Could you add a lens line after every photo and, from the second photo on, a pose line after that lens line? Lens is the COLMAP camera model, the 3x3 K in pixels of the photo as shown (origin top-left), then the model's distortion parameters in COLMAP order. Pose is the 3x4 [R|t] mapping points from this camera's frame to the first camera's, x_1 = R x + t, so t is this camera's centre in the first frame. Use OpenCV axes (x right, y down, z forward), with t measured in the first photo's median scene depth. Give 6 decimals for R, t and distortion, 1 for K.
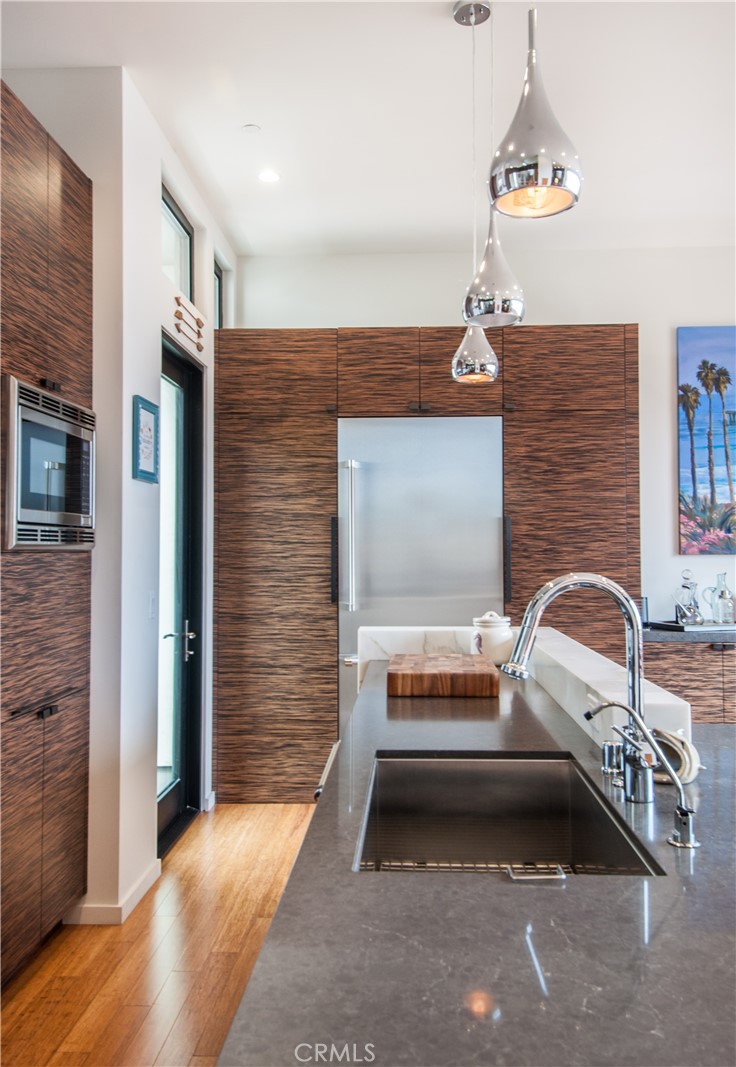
lens RADIAL K [[887.1, 0, 365.2], [0, 887.1, 528.6], [0, 0, 1]] dist [0.040174, -0.011706]
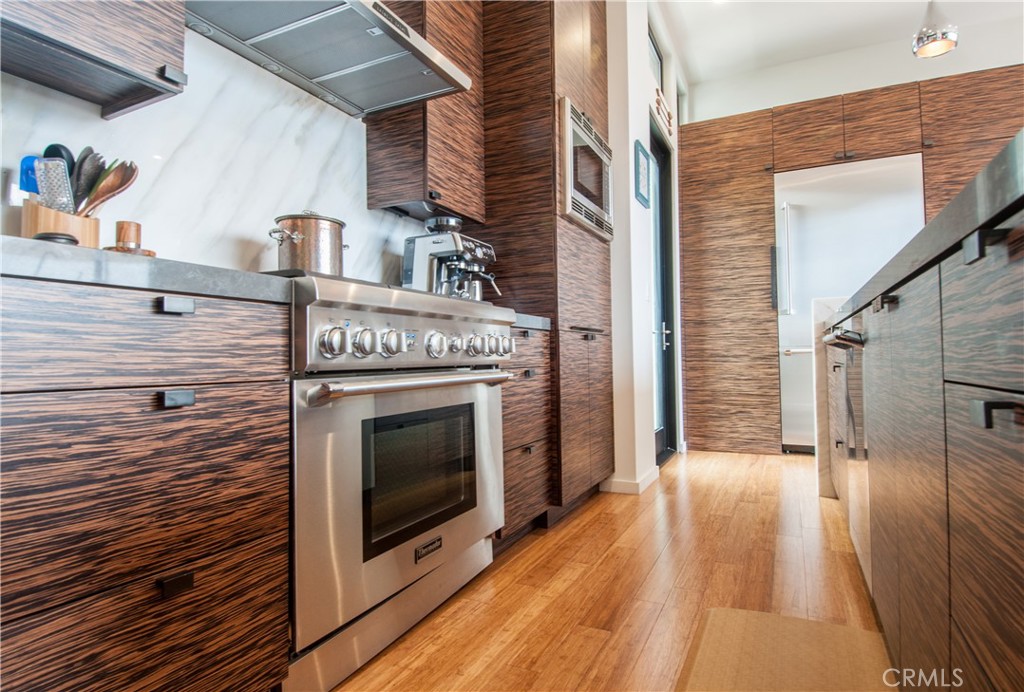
lens RADIAL K [[544.1, 0, 498.1], [0, 544.1, 349.3], [0, 0, 1]] dist [0.000855, -0.017375]
pose [[0.908530, -0.017300, -0.417462, -0.072499], [0.019026, 0.999819, -0.000026, 0.136213], [0.417387, -0.007919, 0.908694, 0.071251]]
